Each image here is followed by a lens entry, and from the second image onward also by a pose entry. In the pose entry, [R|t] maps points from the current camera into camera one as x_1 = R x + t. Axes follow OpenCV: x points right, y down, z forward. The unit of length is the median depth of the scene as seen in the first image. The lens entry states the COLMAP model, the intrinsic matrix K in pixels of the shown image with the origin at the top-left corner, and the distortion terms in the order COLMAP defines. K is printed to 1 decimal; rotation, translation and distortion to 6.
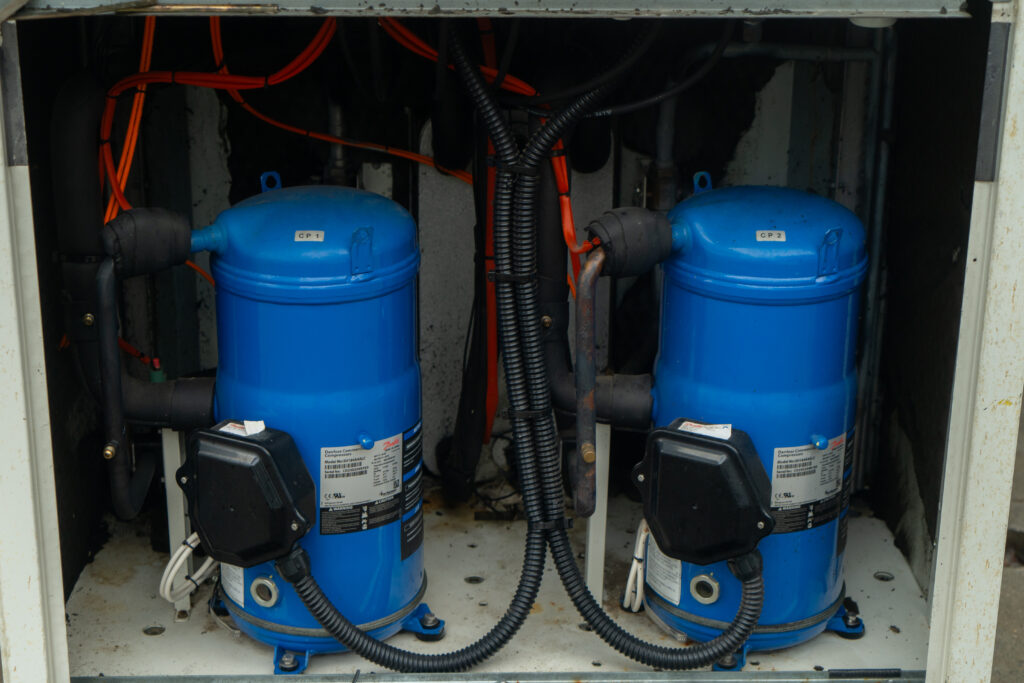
lens RADIAL K [[1820.2, 0, 515.3], [0, 1820.2, 340.1], [0, 0, 1]] dist [0.084670, 0.000000]
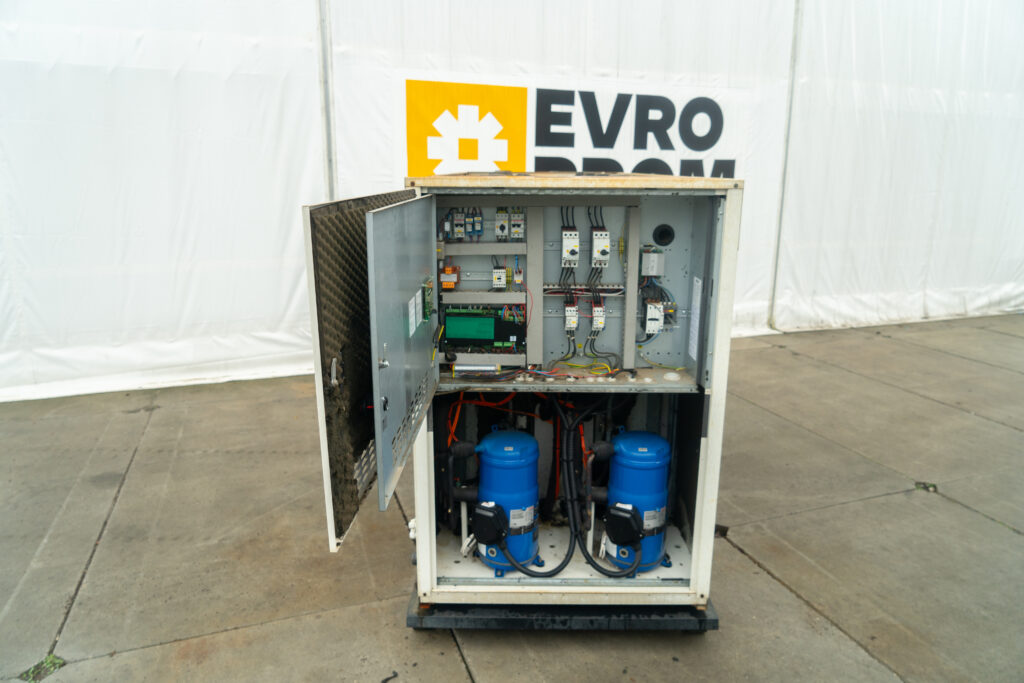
lens RADIAL K [[685.5, 0, 512.9], [0, 685.5, 336.0], [0, 0, 1]] dist [-0.023613, 0.005661]
pose [[0.999341, 0.003639, -0.036126, -0.055417], [-0.007862, 0.993047, -0.117456, -0.109960], [0.035447, 0.117663, 0.992421, -0.295520]]
